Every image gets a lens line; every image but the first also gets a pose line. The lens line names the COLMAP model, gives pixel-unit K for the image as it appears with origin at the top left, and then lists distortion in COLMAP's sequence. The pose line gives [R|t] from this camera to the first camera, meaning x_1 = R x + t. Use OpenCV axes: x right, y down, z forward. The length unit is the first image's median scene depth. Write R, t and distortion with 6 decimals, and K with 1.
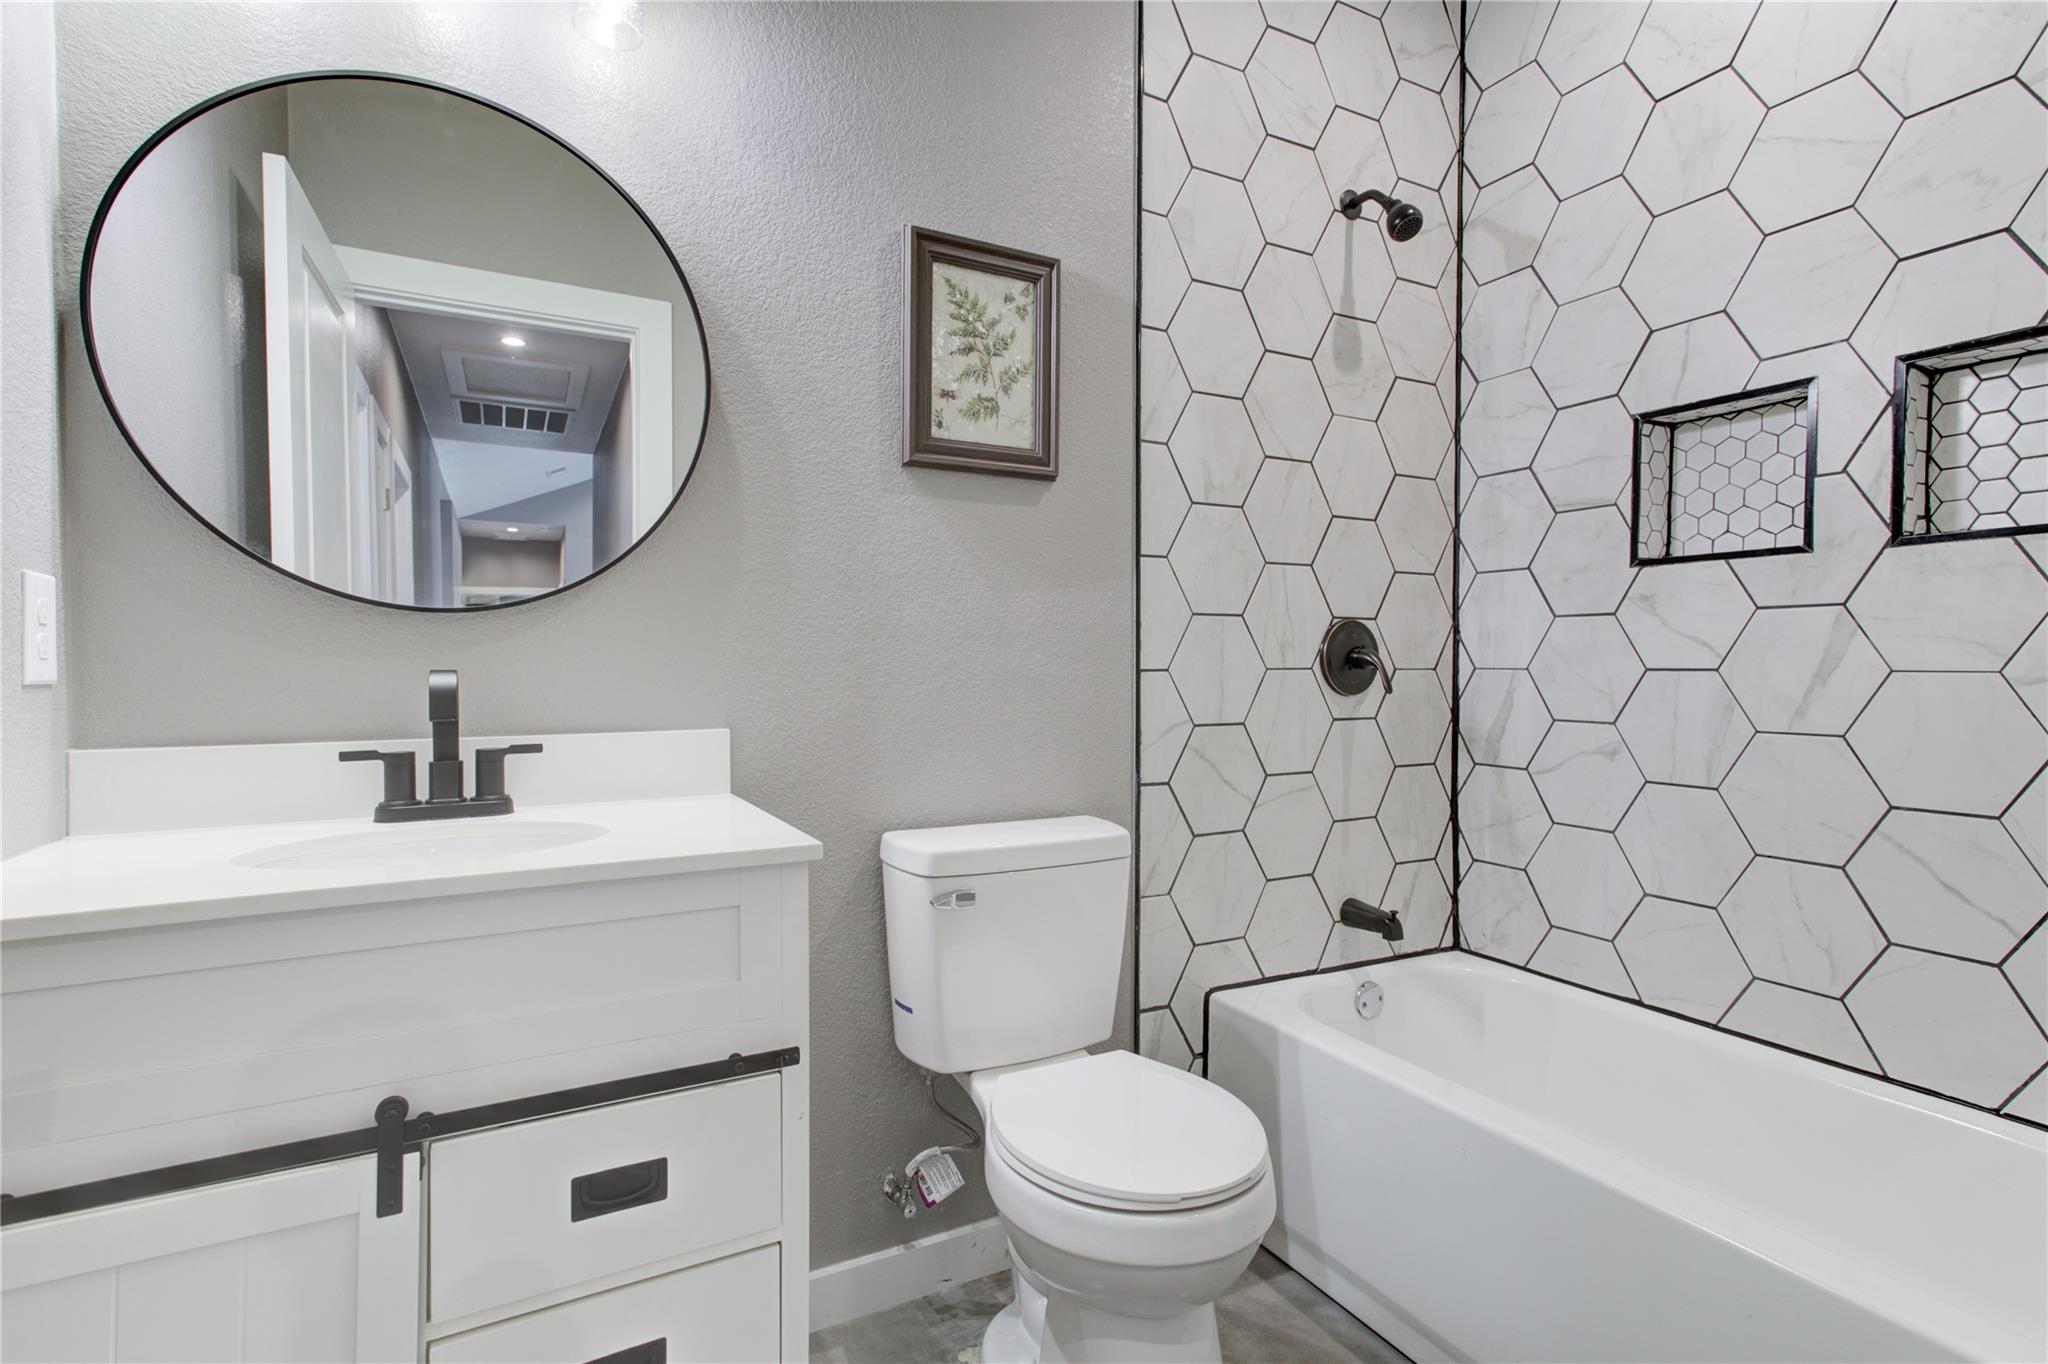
lens RADIAL K [[989.6, 0, 1024.2], [0, 989.6, 681.0], [0, 0, 1]] dist [0.014859, 0.000049]
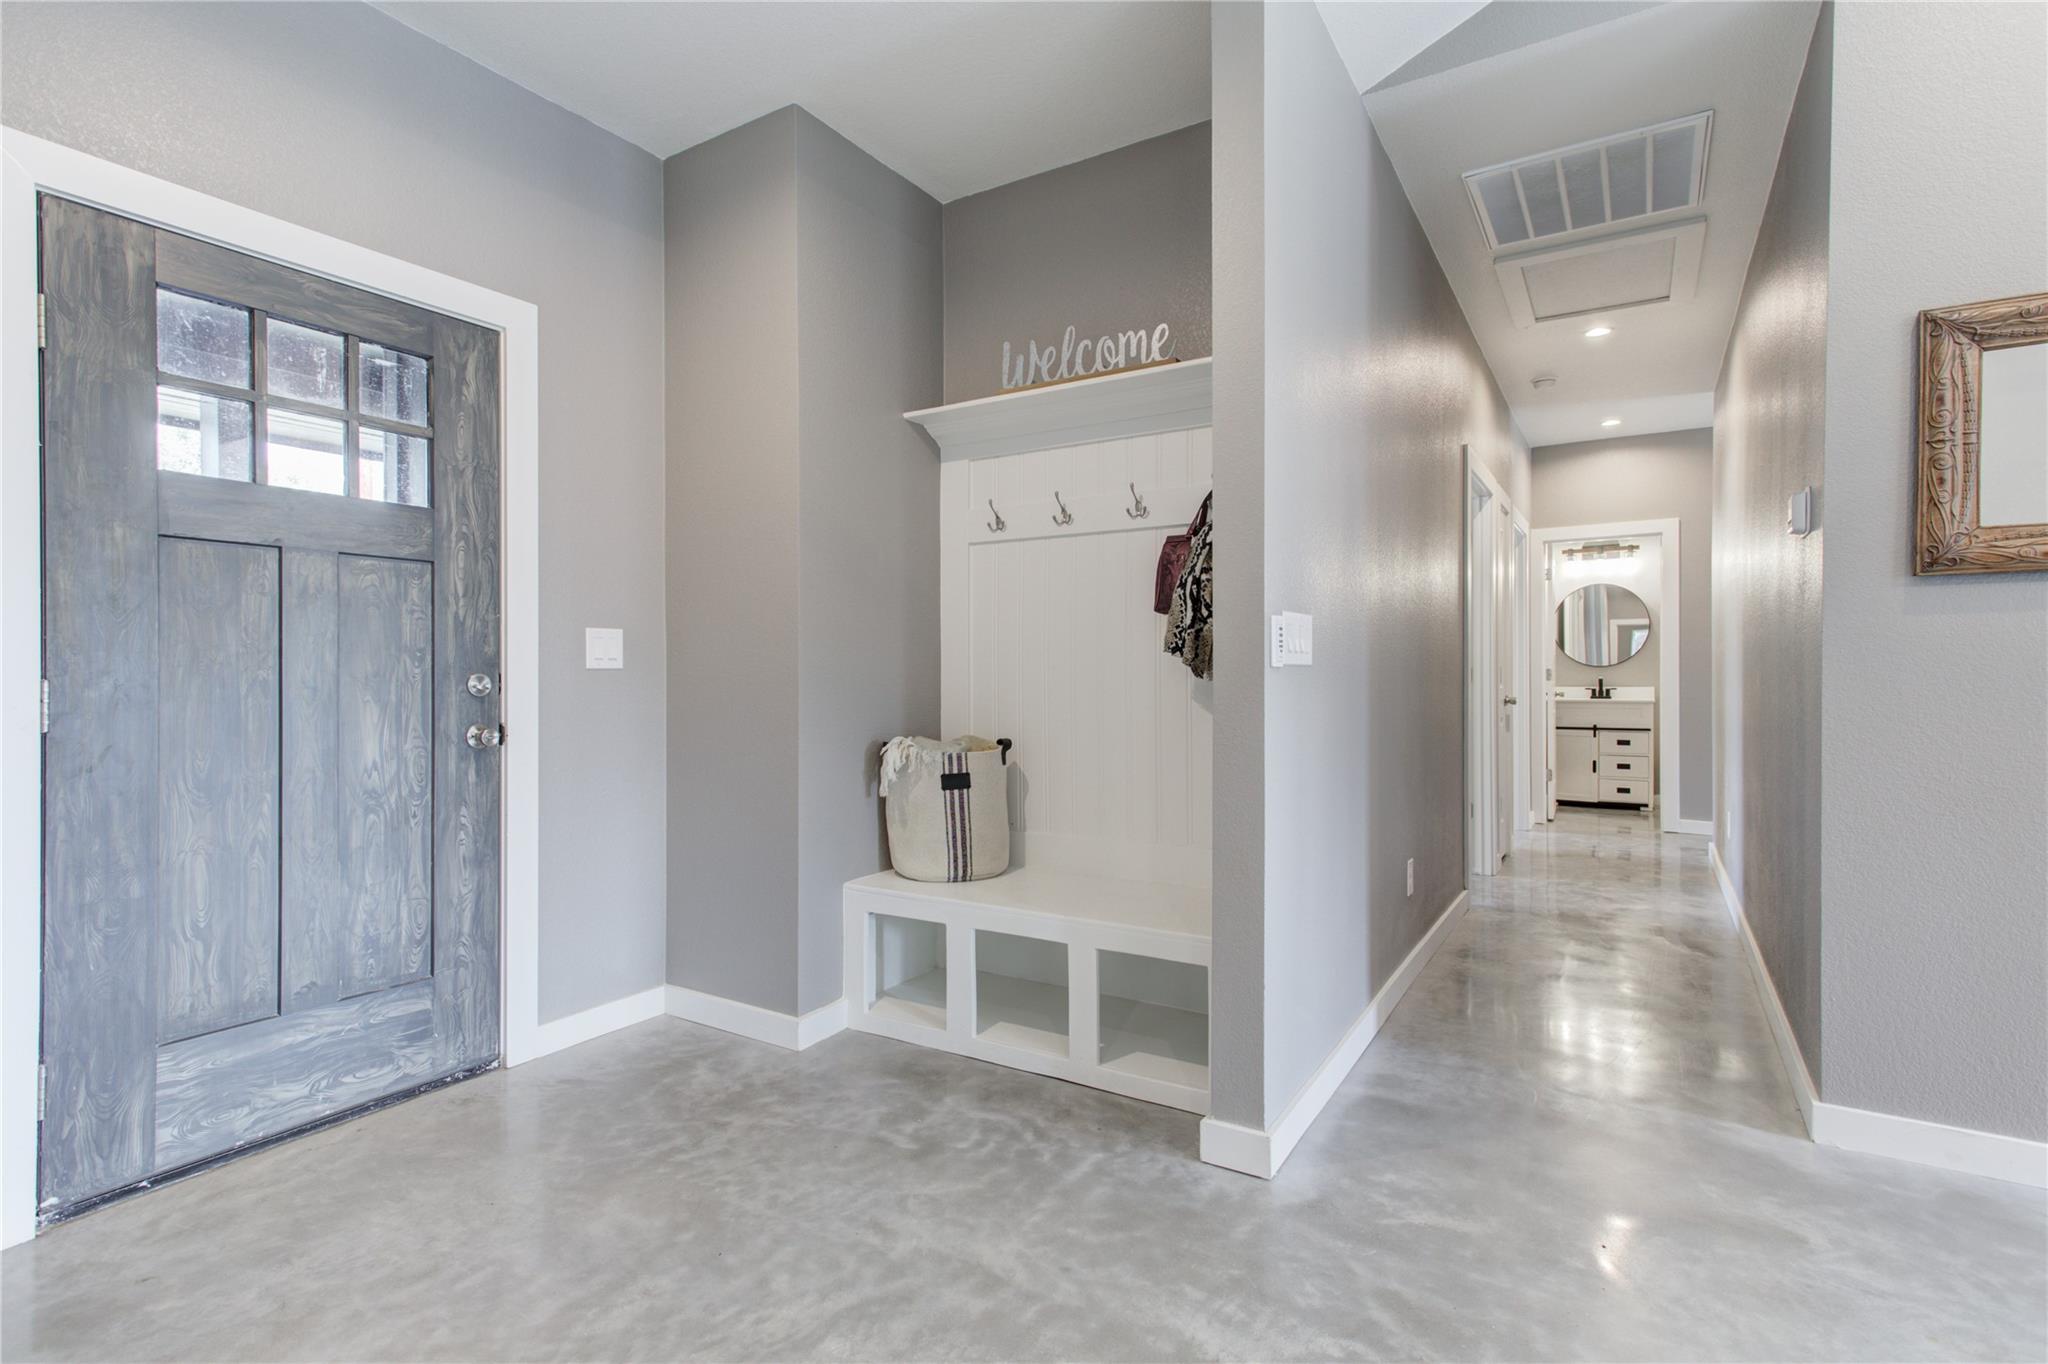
lens RADIAL K [[989.6, 0, 1021.0], [0, 989.6, 679.5], [0, 0, 1]] dist [0.014859, 0.000049]
pose [[0.501610, 0.001341, -0.865093, 3.198426], [-0.021303, 0.999715, -0.010803, 0.169463], [0.864831, 0.023848, 0.501496, -5.641488]]
